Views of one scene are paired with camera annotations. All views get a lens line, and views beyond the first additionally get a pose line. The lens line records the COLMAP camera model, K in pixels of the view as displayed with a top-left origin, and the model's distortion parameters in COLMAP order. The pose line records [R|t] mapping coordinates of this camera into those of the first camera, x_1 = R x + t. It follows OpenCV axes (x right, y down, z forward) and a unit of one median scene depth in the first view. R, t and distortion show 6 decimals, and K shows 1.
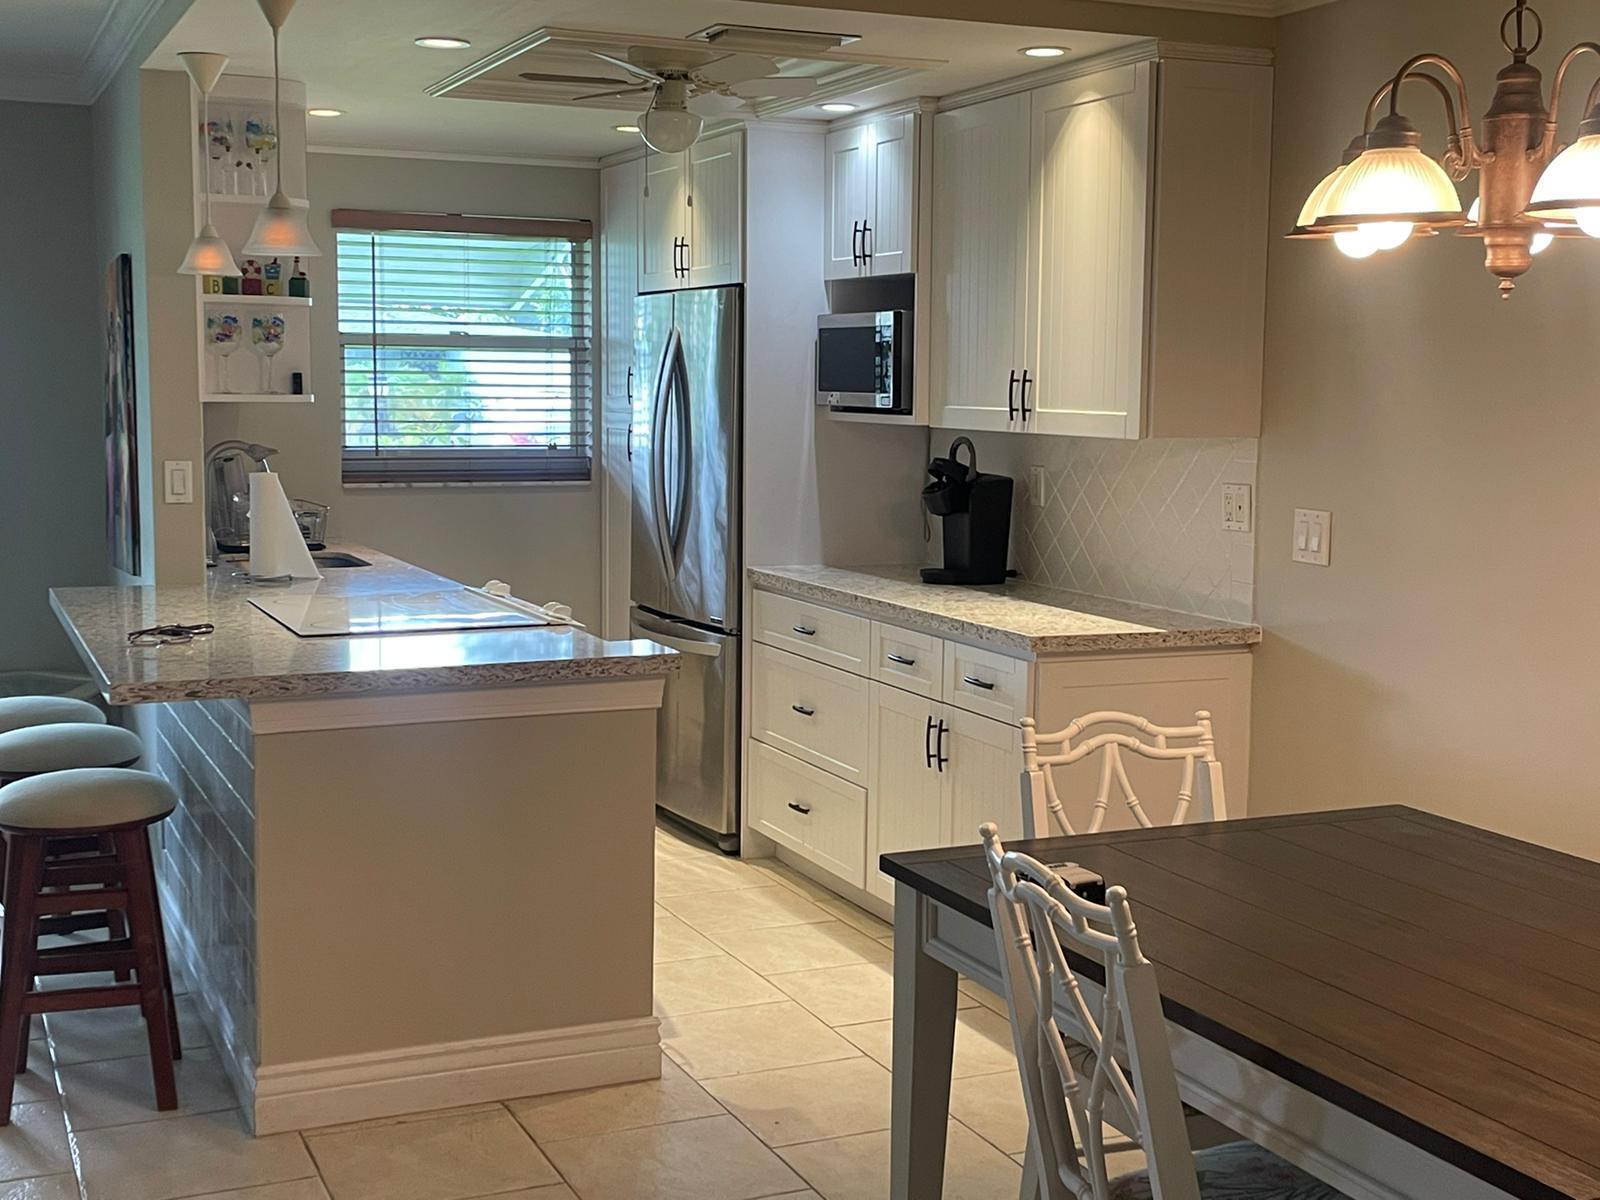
lens RADIAL K [[1980.3, 0, 820.8], [0, 1980.3, 593.0], [0, 0, 1]] dist [0.149433, -0.284398]
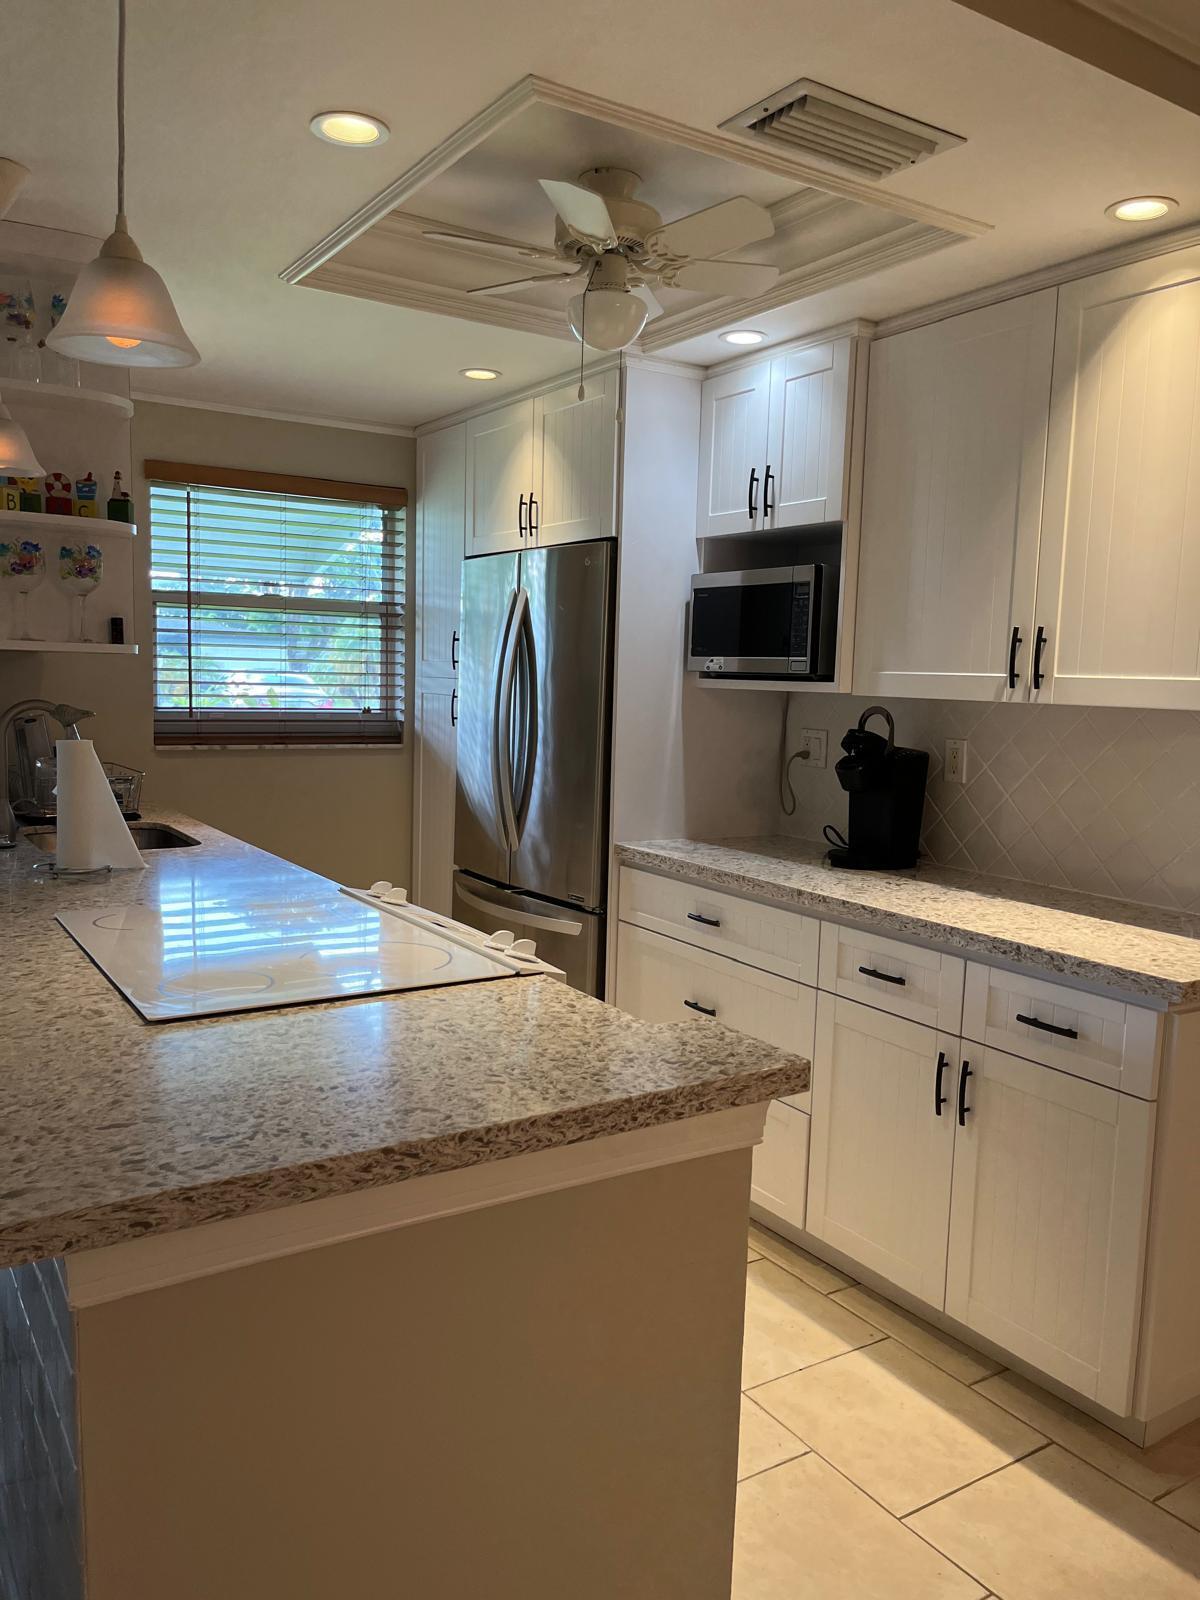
lens RADIAL K [[1205.3, 0, 598.9], [0, 1205.3, 813.1], [0, 0, 1]] dist [0.077853, -0.101428]
pose [[0.989490, 0.001498, 0.144592, -0.127358], [-0.003118, 0.999935, 0.010978, -0.033268], [-0.144566, -0.011313, 0.989430, 0.438834]]
